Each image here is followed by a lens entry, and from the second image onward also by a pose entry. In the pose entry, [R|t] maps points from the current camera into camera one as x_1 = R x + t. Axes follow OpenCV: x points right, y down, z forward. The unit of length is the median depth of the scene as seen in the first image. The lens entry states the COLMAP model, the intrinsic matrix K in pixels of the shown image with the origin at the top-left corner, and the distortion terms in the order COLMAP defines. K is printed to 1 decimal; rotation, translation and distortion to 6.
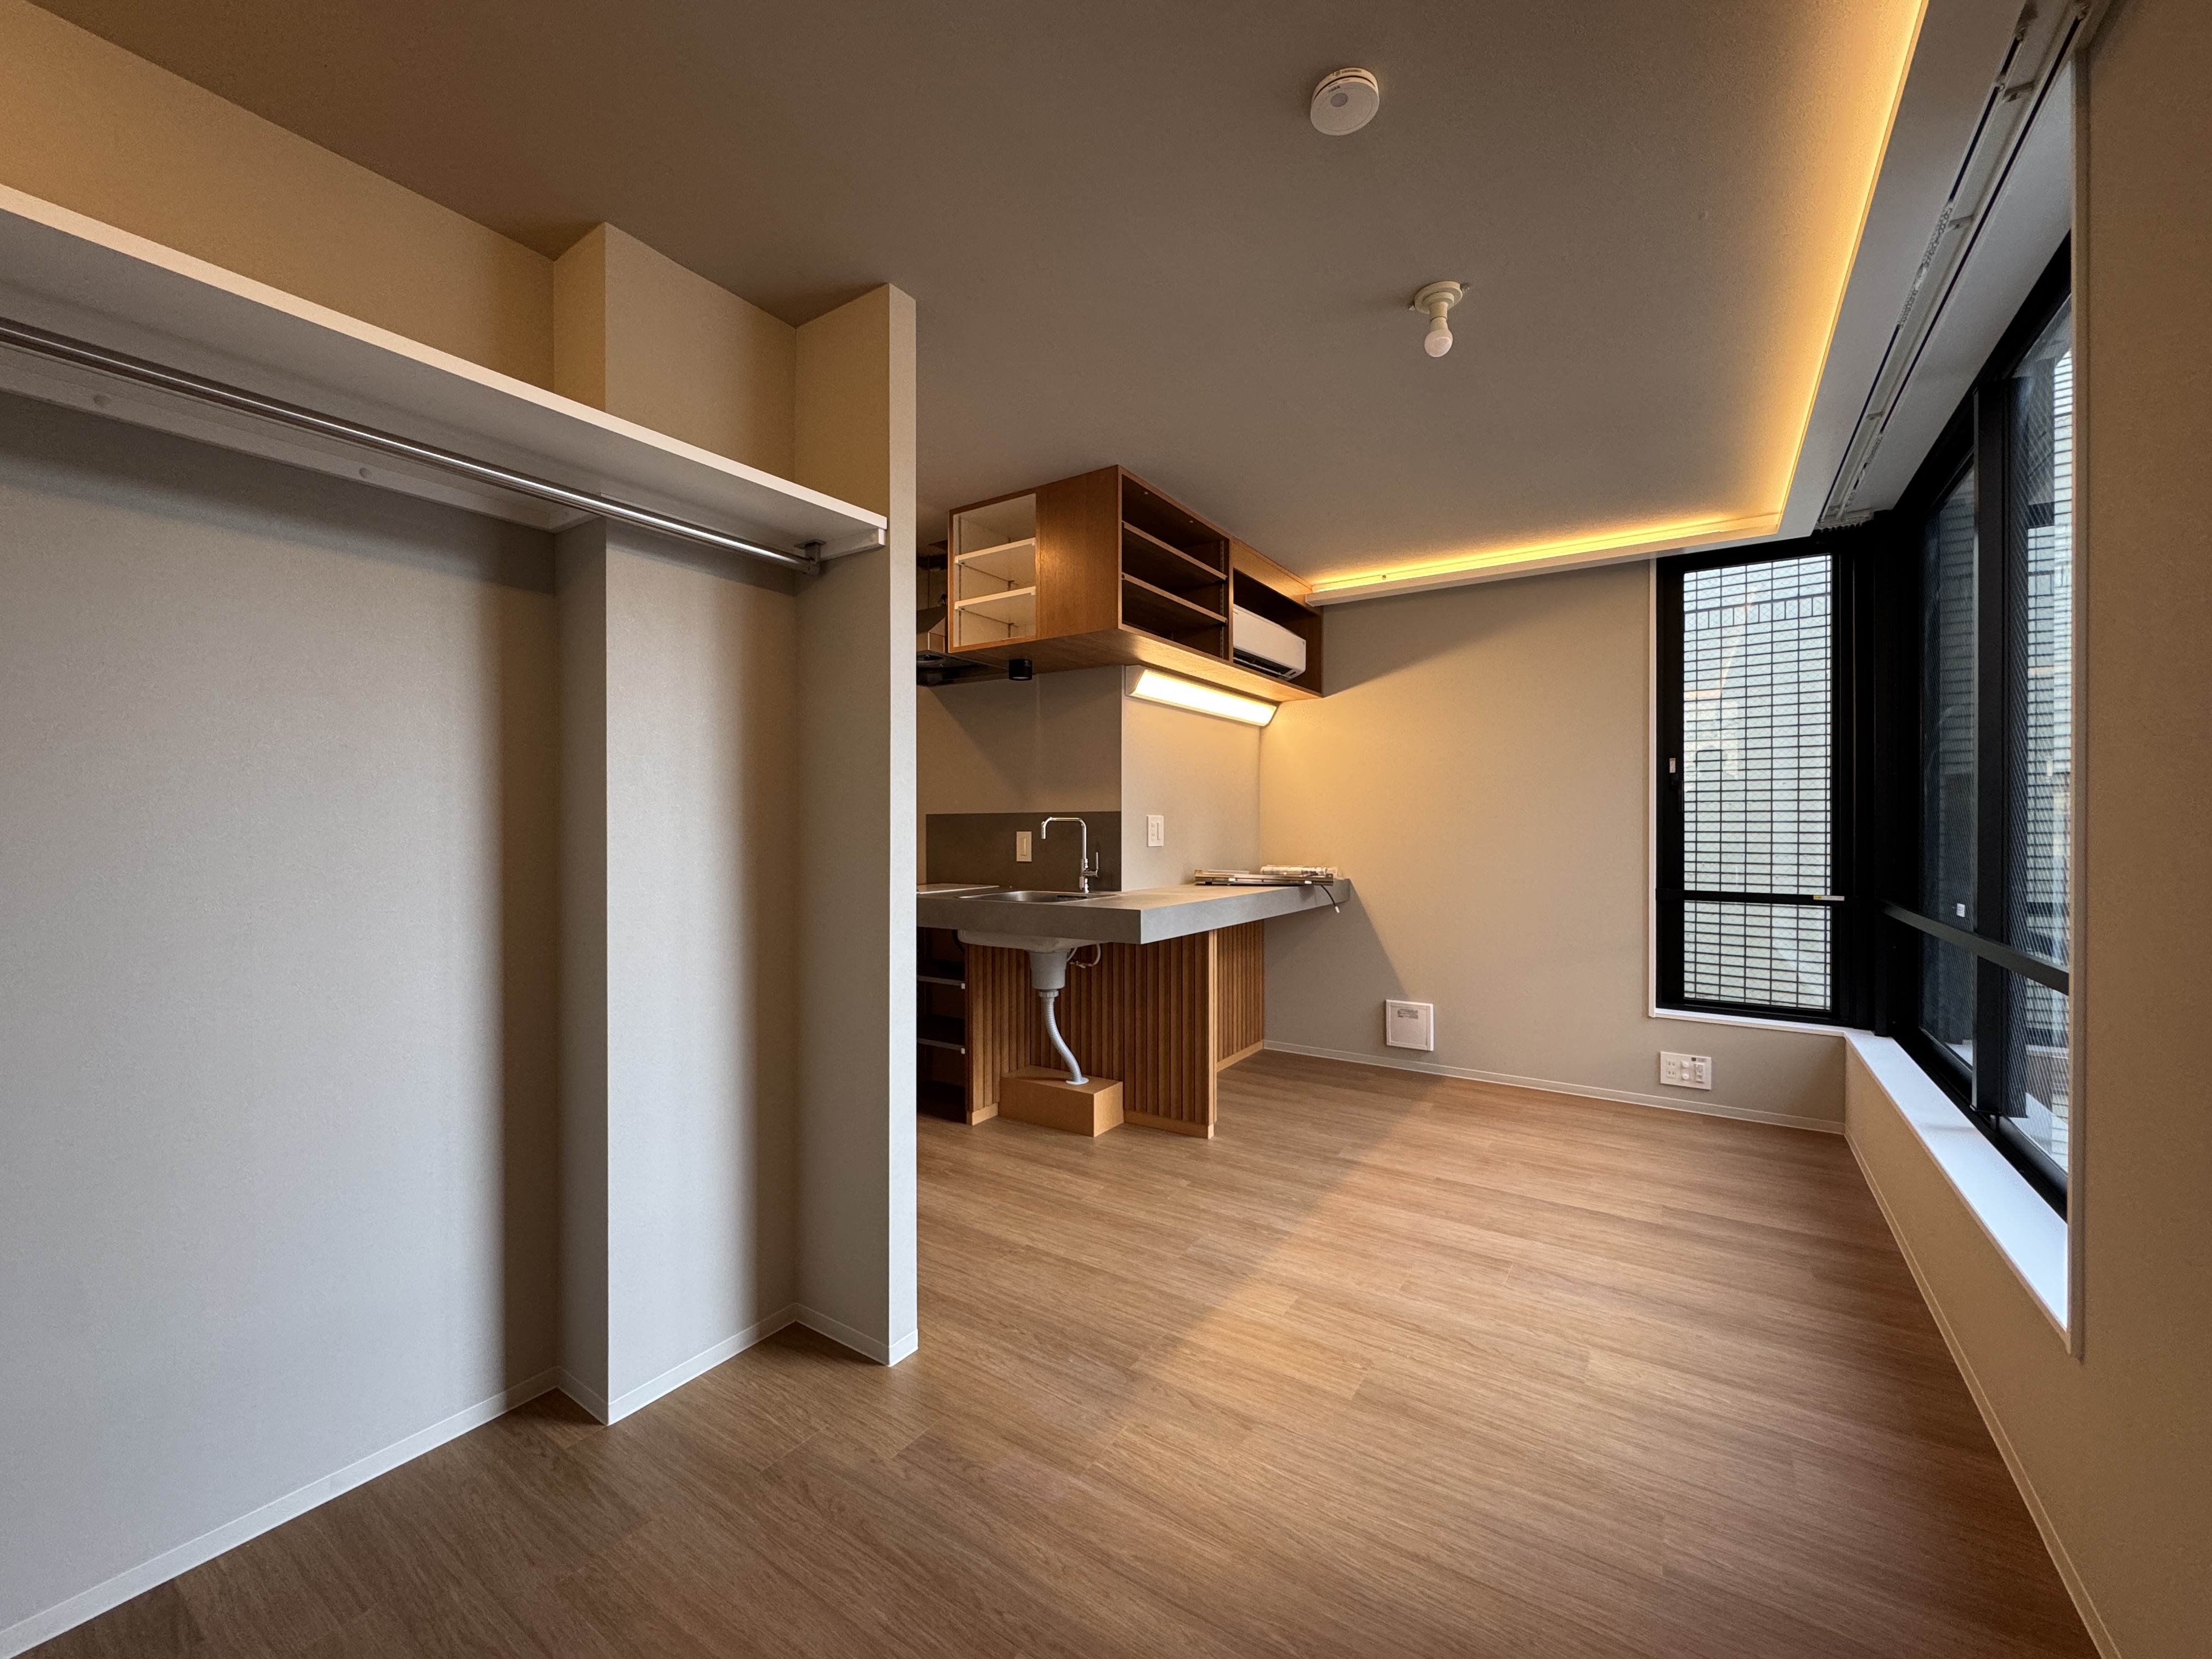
lens RADIAL K [[882.3, 0, 1103.5], [0, 882.3, 829.3], [0, 0, 1]] dist [-0.004113, 0.000699]
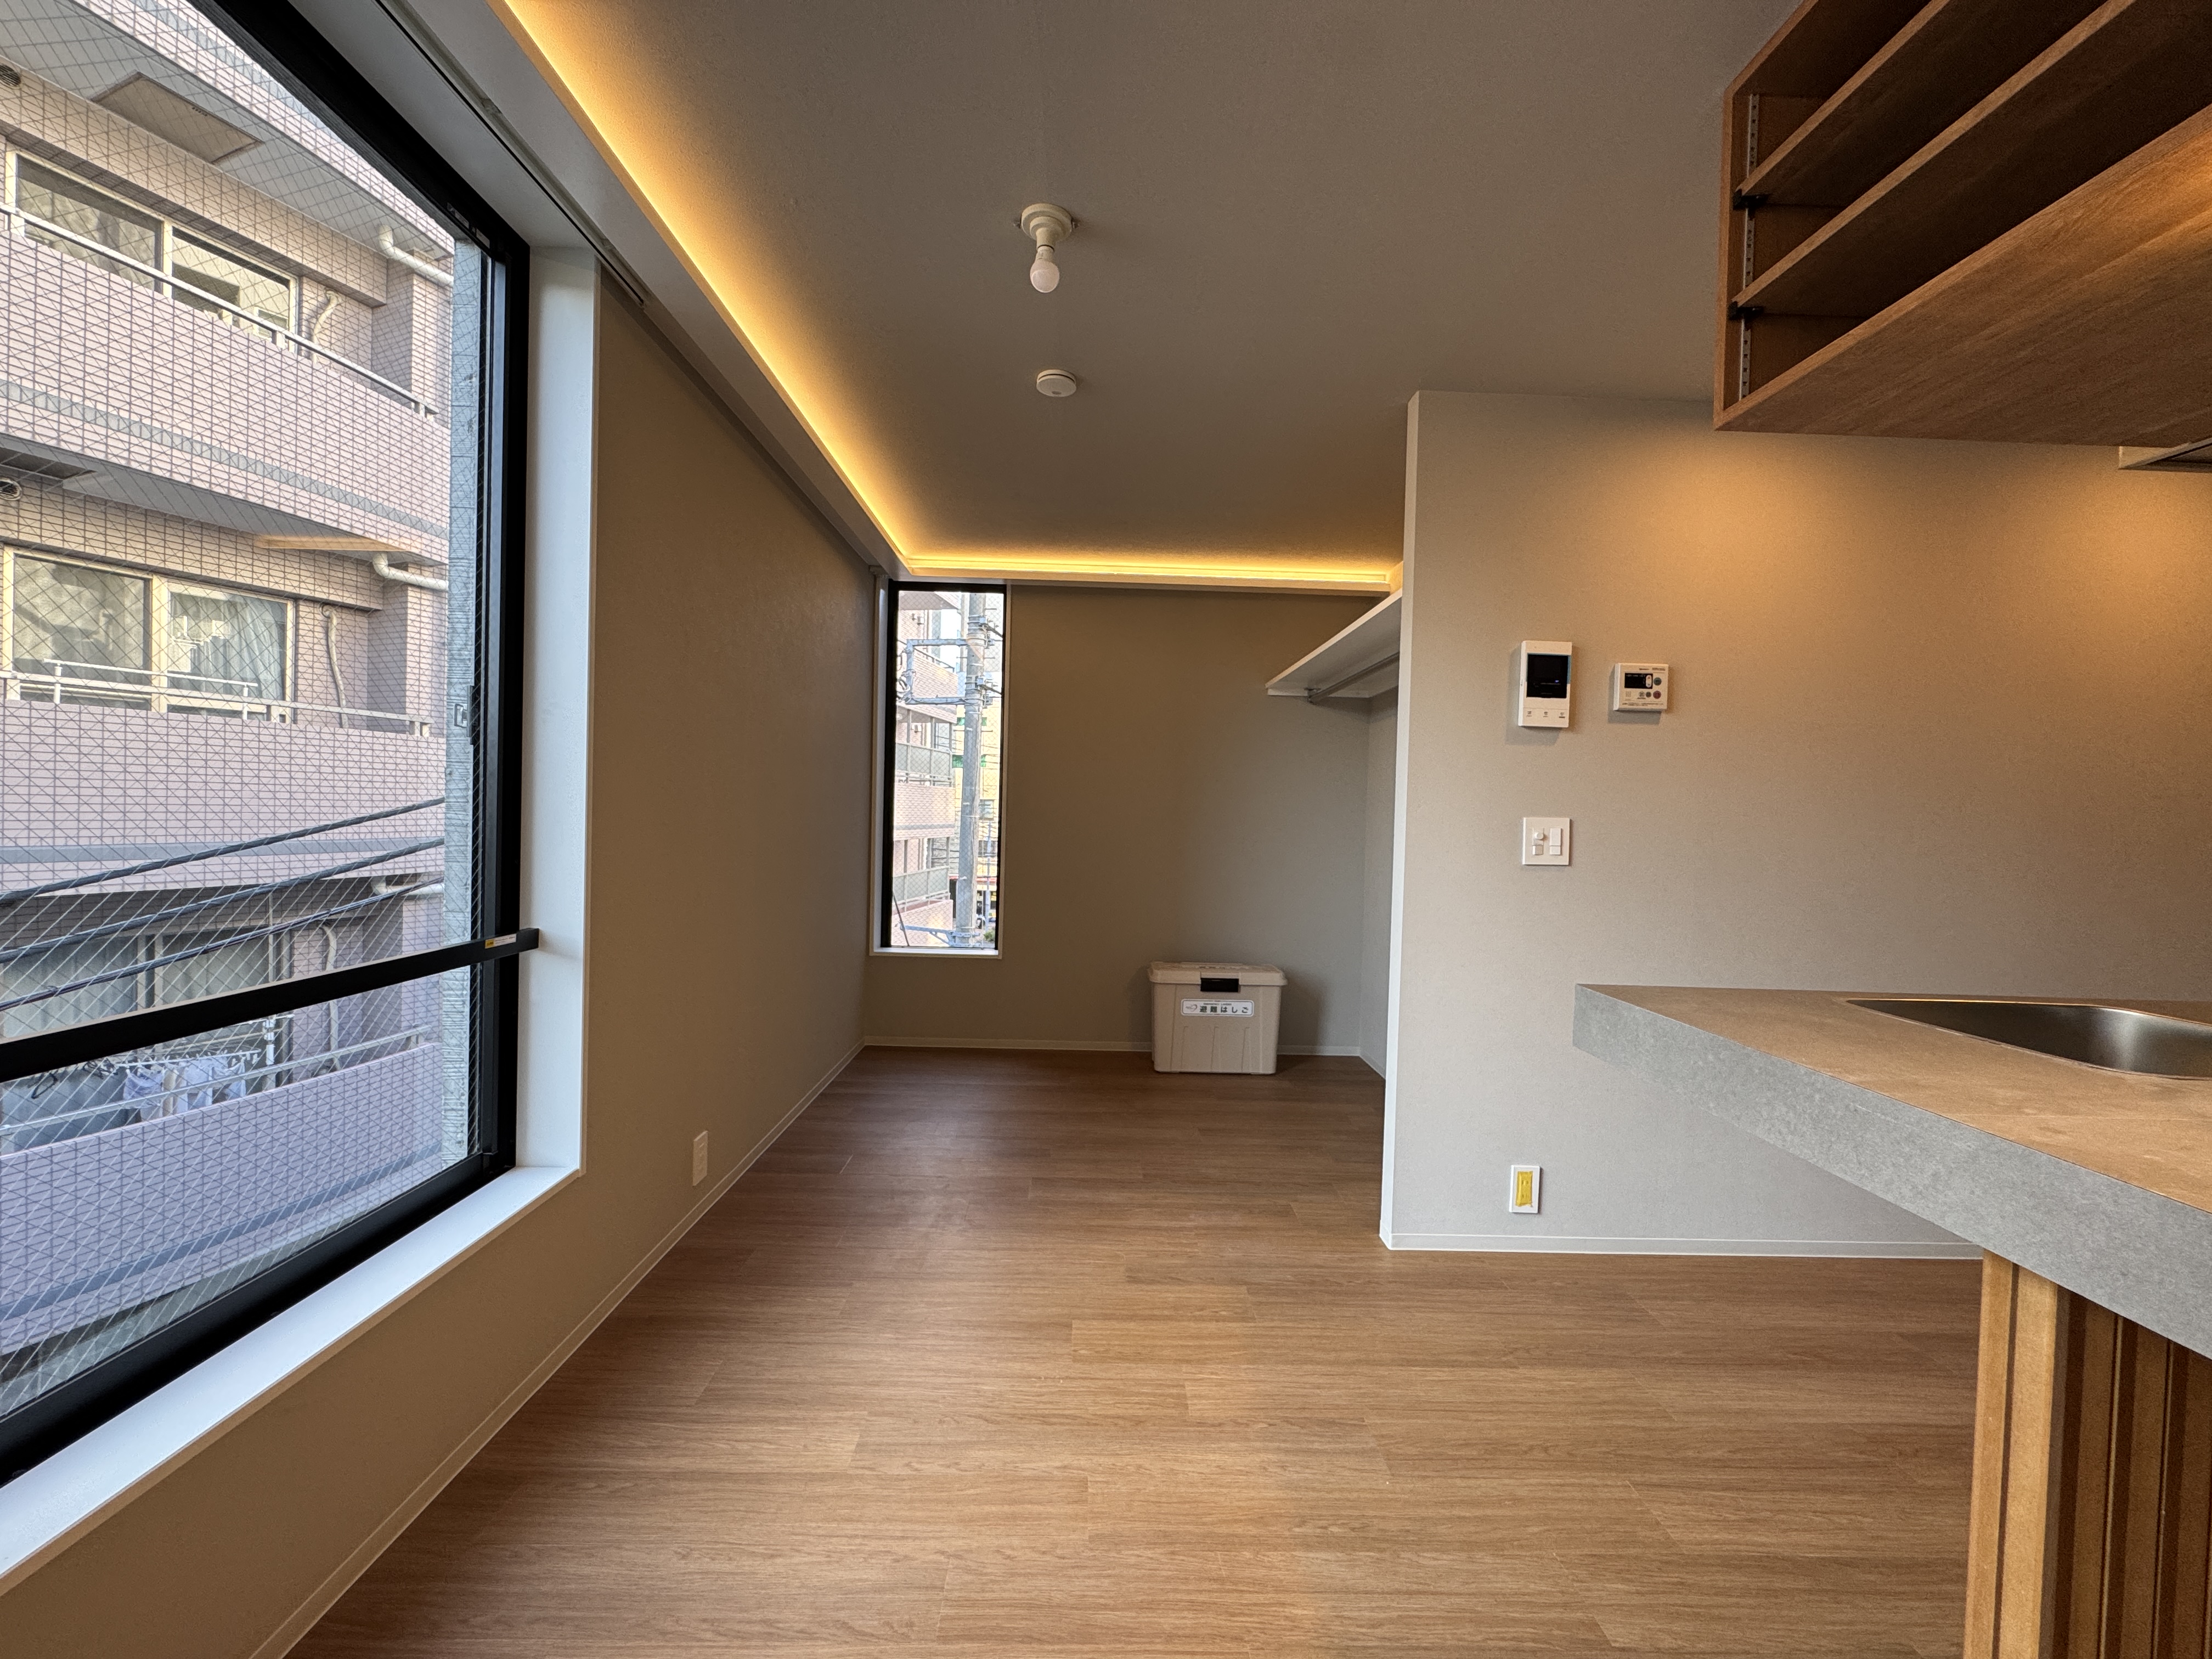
lens RADIAL K [[882.3, 0, 1108.0], [0, 882.3, 831.4], [0, 0, 1]] dist [-0.004113, 0.000699]
pose [[-0.818152, -0.009404, -0.574925, 0.480438], [-0.030031, 0.999200, 0.026392, -0.007860], [0.574217, 0.038858, -0.817780, 1.027318]]
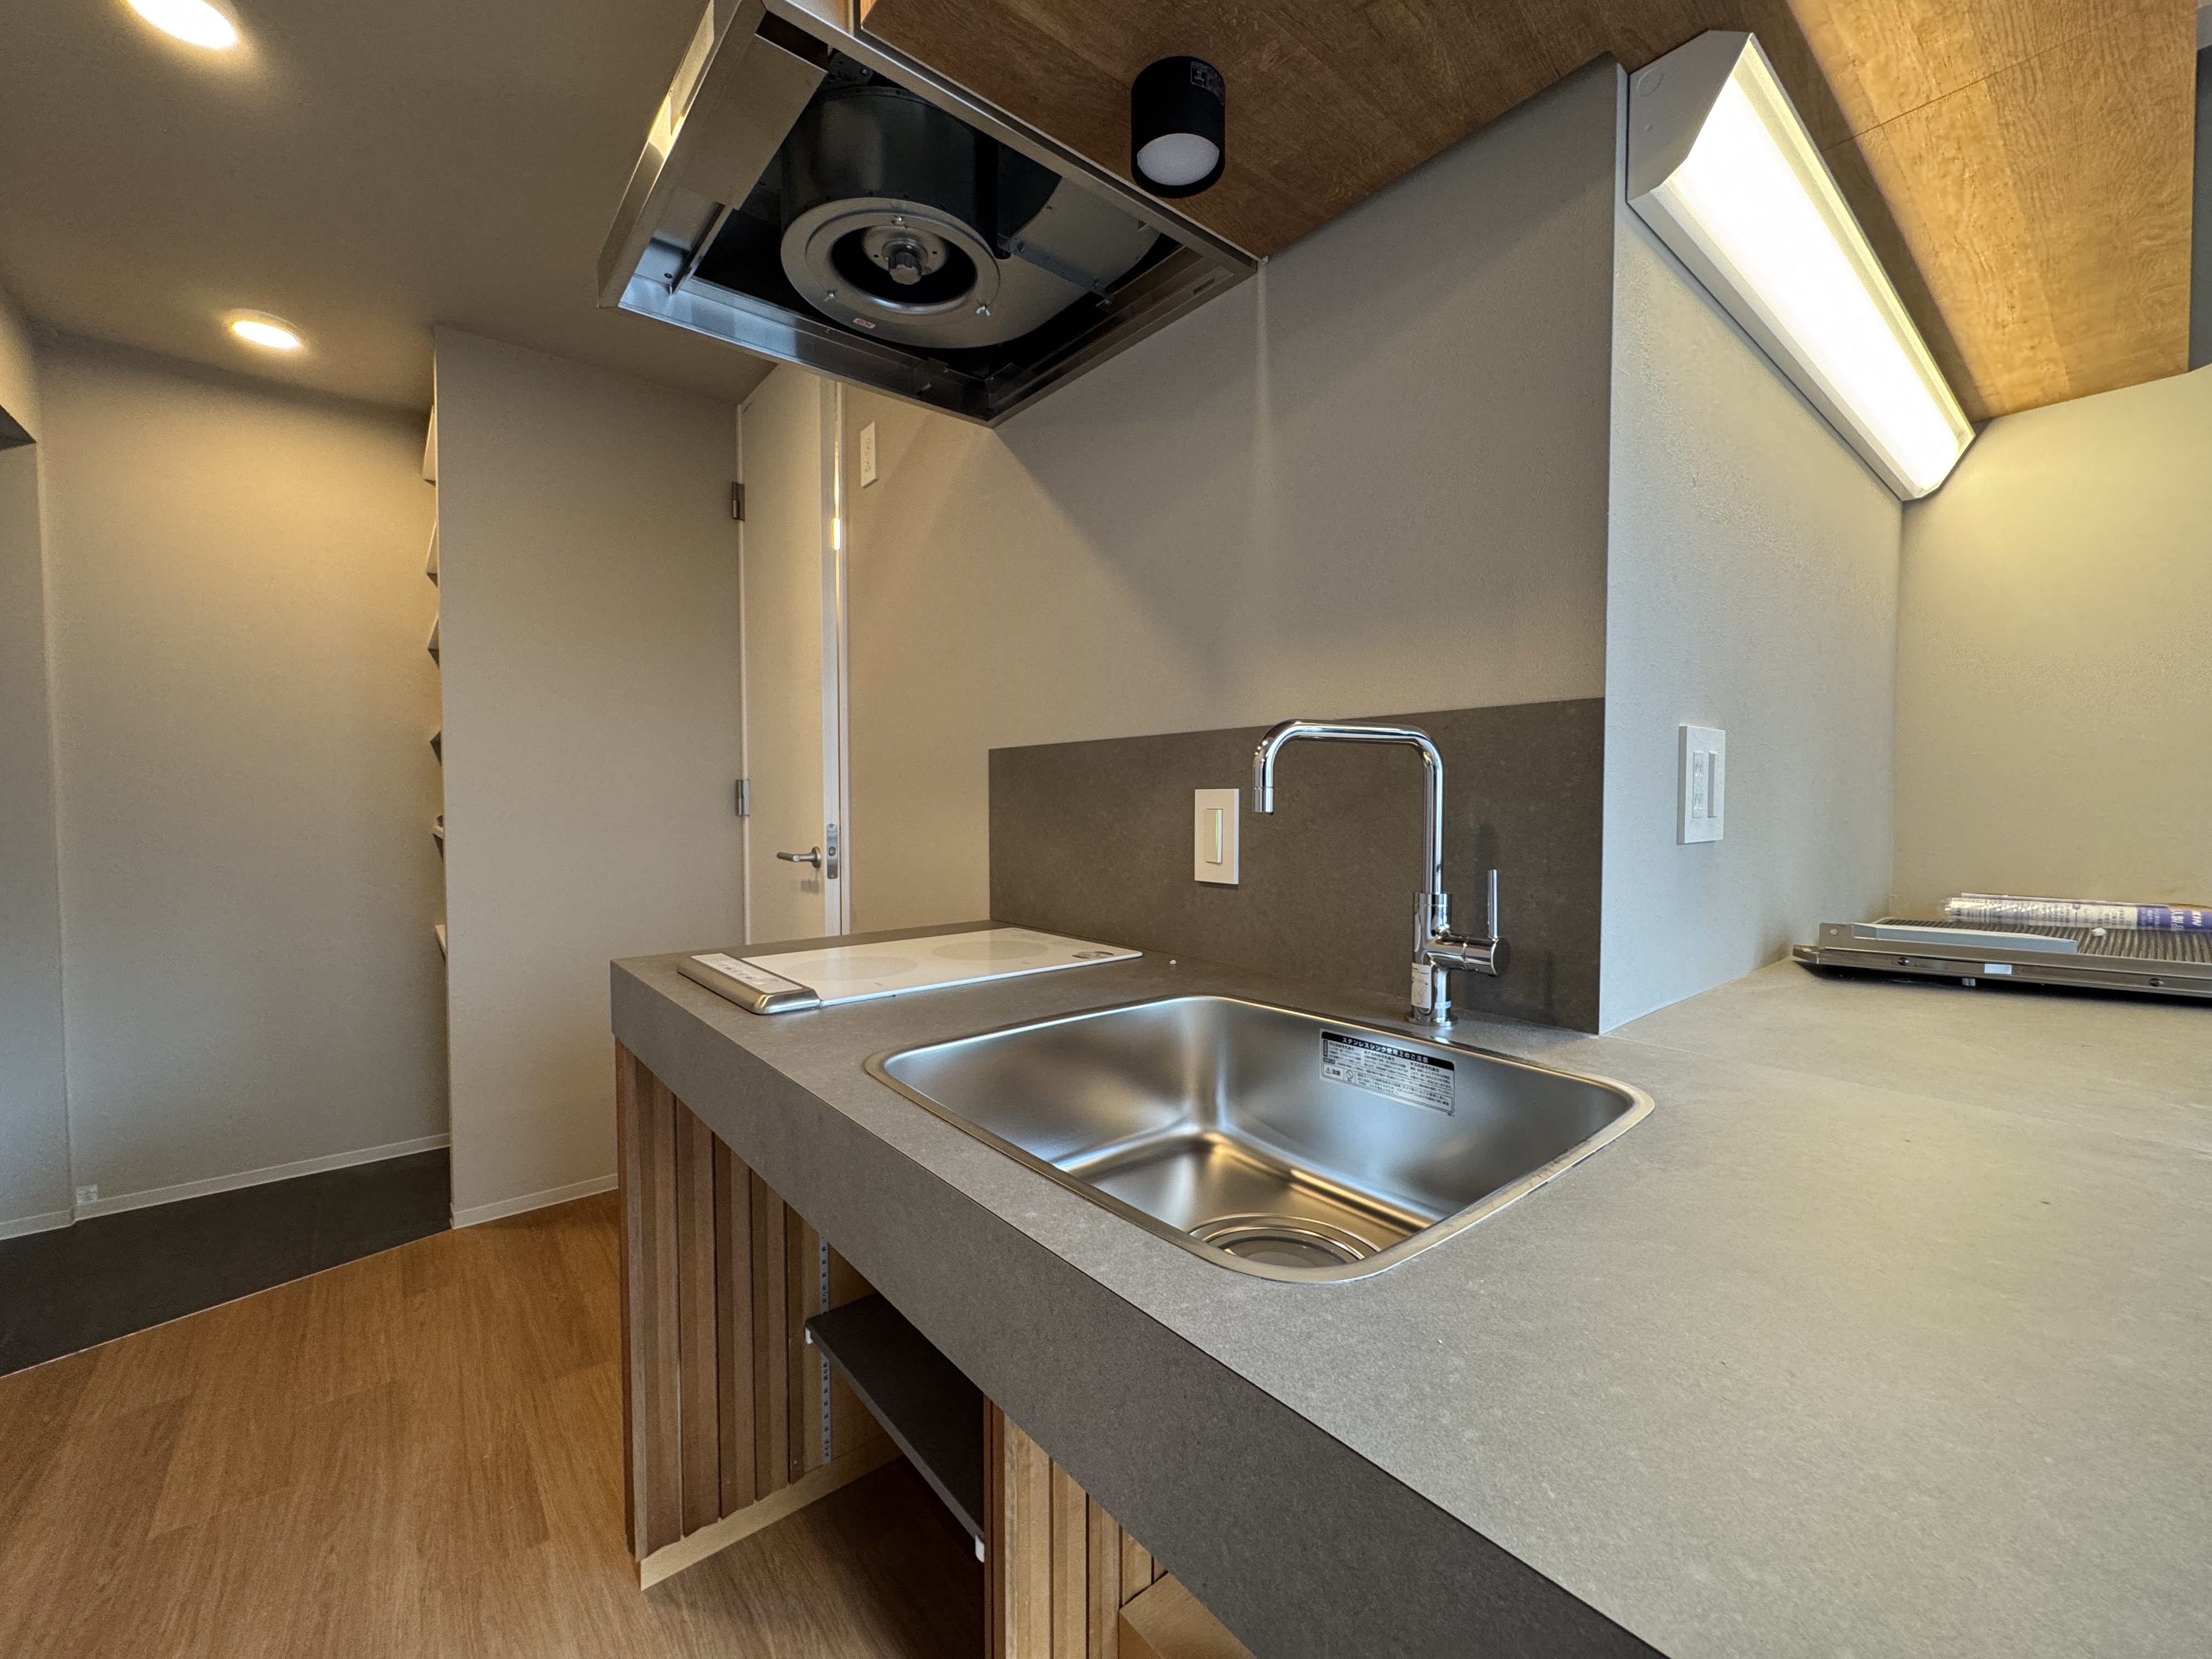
lens RADIAL K [[882.3, 0, 1103.8], [0, 882.3, 827.3], [0, 0, 1]] dist [-0.004113, 0.000699]
pose [[0.957589, 0.010473, -0.287947, -0.041474], [-0.001288, 0.999485, 0.032070, 0.006875], [0.288135, -0.030339, 0.957109, 0.763824]]
